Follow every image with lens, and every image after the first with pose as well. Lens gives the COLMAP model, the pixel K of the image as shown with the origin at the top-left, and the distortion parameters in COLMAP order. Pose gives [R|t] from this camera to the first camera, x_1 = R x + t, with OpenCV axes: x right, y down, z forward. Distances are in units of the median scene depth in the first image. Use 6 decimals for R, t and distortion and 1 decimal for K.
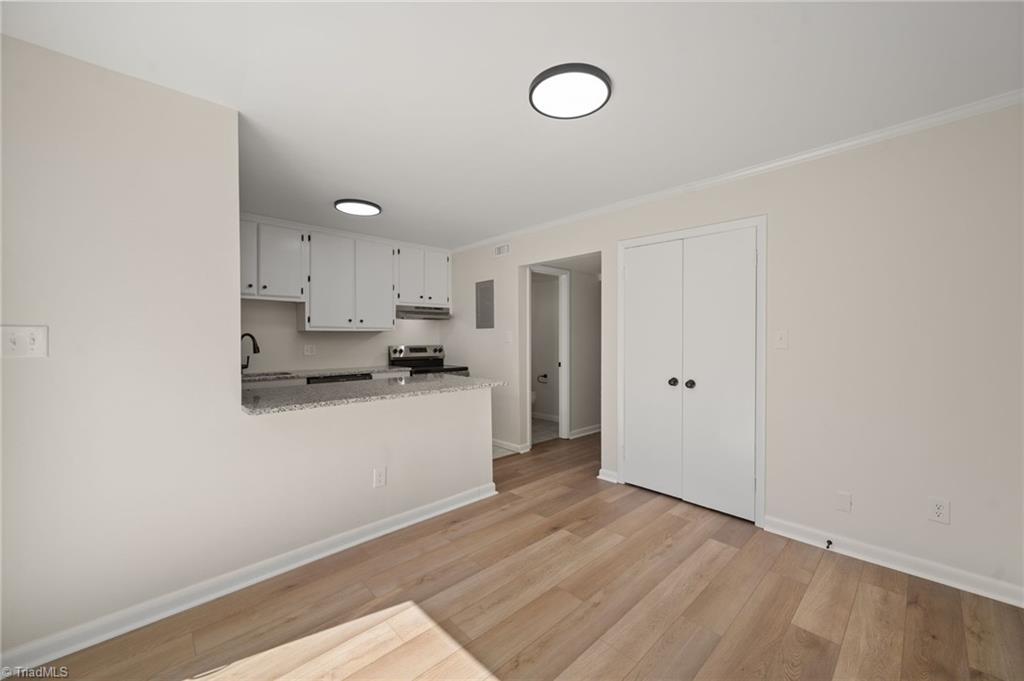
lens RADIAL K [[392.6, 0, 520.9], [0, 392.6, 339.0], [0, 0, 1]] dist [-0.001063, 0.000938]
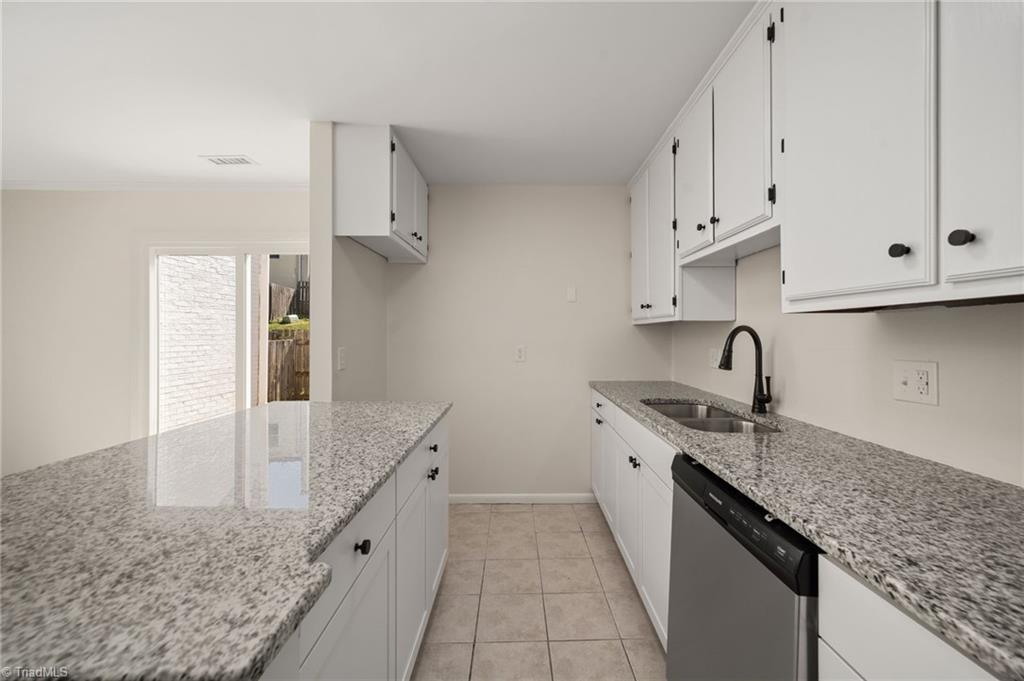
lens RADIAL K [[392.6, 0, 522.2], [0, 392.6, 331.0], [0, 0, 1]] dist [-0.001063, 0.000938]
pose [[-0.683799, -0.002374, -0.729667, -0.228646], [0.002098, 0.999984, -0.005220, -0.008274], [0.729668, -0.005100, -0.683783, 1.422290]]
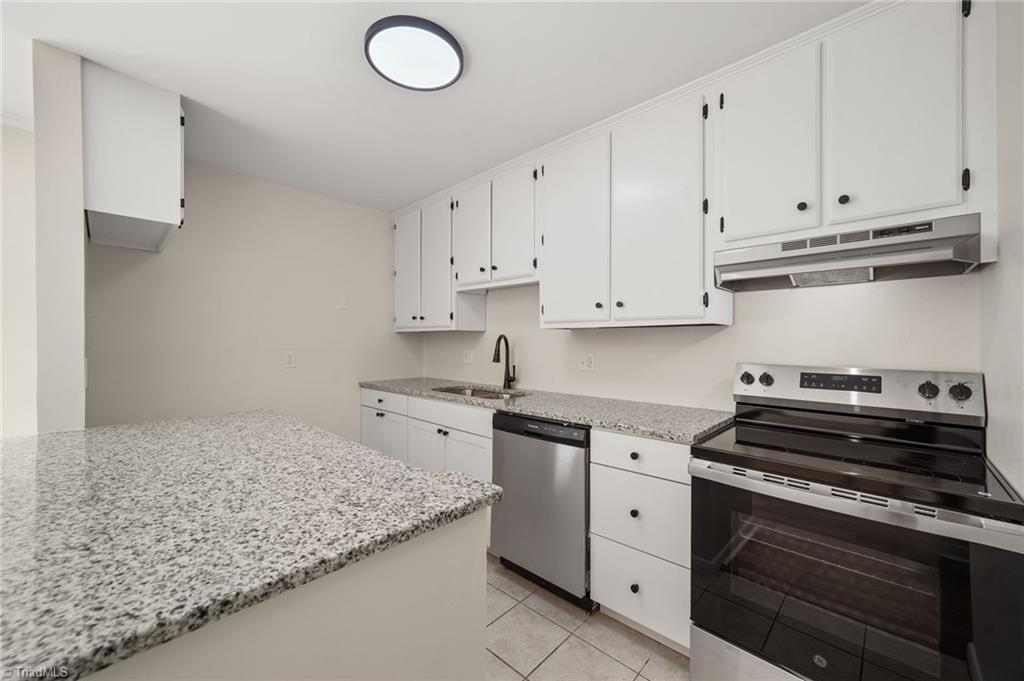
lens RADIAL K [[392.6, 0, 519.0], [0, 392.6, 339.2], [0, 0, 1]] dist [-0.001063, 0.000938]
pose [[0.054681, 0.001743, -0.998502, 0.055167], [-0.000494, 0.999998, 0.001719, -0.009497], [0.998504, 0.000399, 0.054682, 1.250891]]
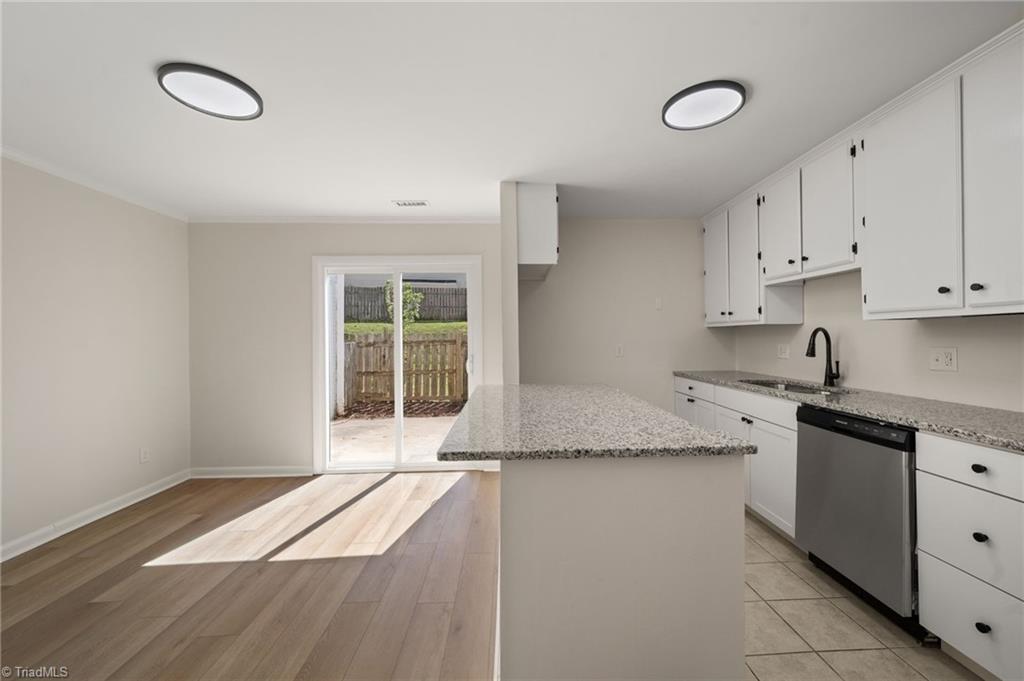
lens RADIAL K [[392.6, 0, 524.6], [0, 392.6, 333.0], [0, 0, 1]] dist [-0.001063, 0.000938]
pose [[-0.659247, 0.002304, -0.751923, 0.211657], [0.010512, 0.999926, -0.006152, -0.007797], [0.751853, -0.011960, -0.659222, 1.344439]]
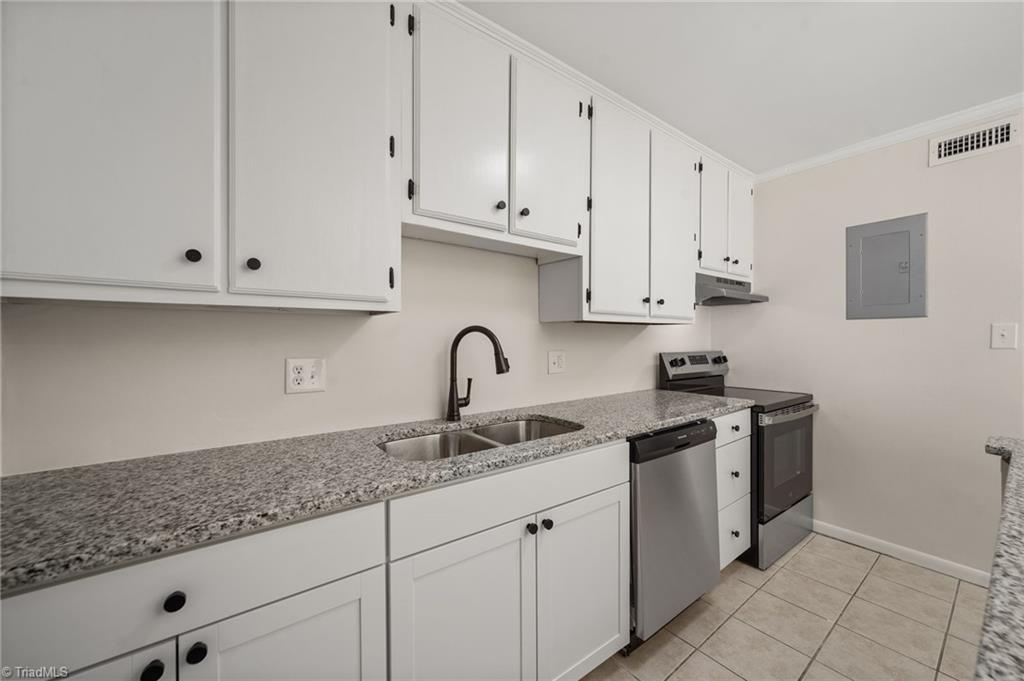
lens RADIAL K [[392.6, 0, 519.6], [0, 392.6, 342.4], [0, 0, 1]] dist [-0.001063, 0.000938]
pose [[0.993631, 0.004198, -0.112603, -0.761112], [-0.003042, 0.999941, 0.010433, -0.001763], [0.112641, -0.010024, 0.993585, 0.735758]]
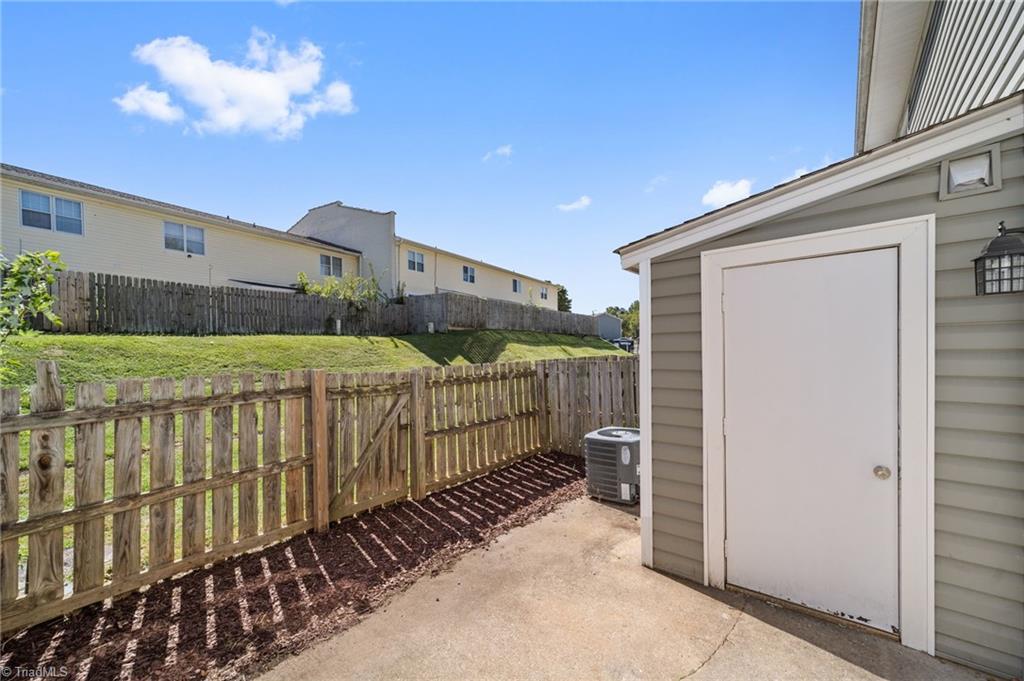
lens RADIAL K [[392.6, 0, 526.6], [0, 392.6, 359.1], [0, 0, 1]] dist [-0.001063, 0.000938]
pose [[0.140602, 0.026039, -0.989724, -0.318477], [0.013112, 0.999517, 0.028159, -0.084239], [0.989979, -0.016936, 0.140193, -0.347021]]
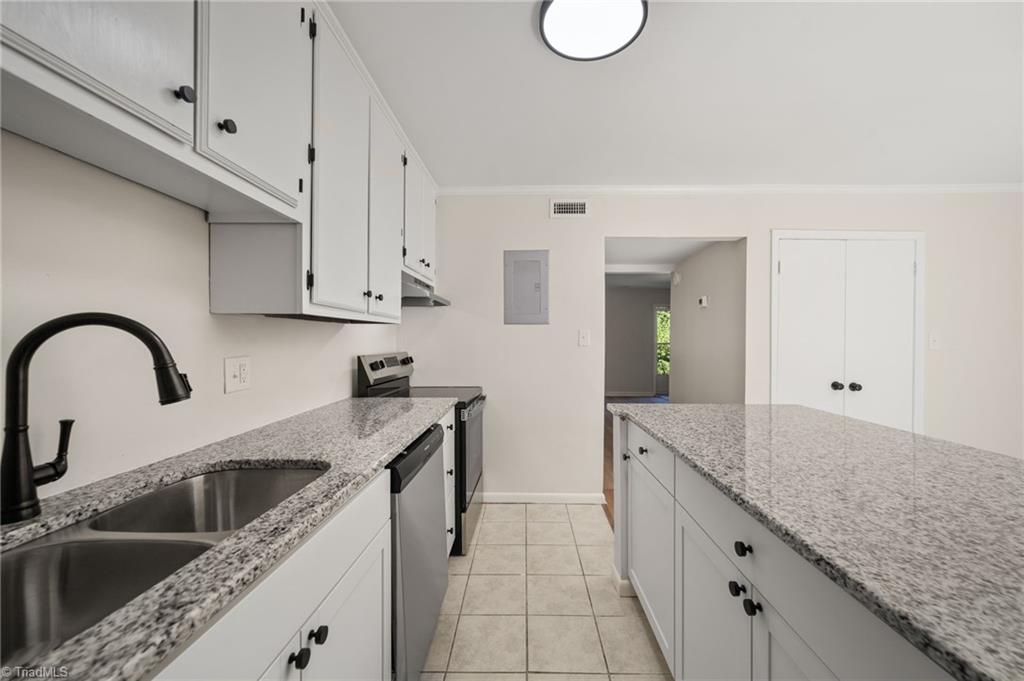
lens RADIAL K [[392.6, 0, 518.6], [0, 392.6, 341.1], [0, 0, 1]] dist [-0.001063, 0.000938]
pose [[0.713035, 0.000693, 0.701128, -0.863823], [-0.001503, 0.999999, 0.000541, -0.000088], [-0.701127, -0.001440, 0.713035, 0.870661]]
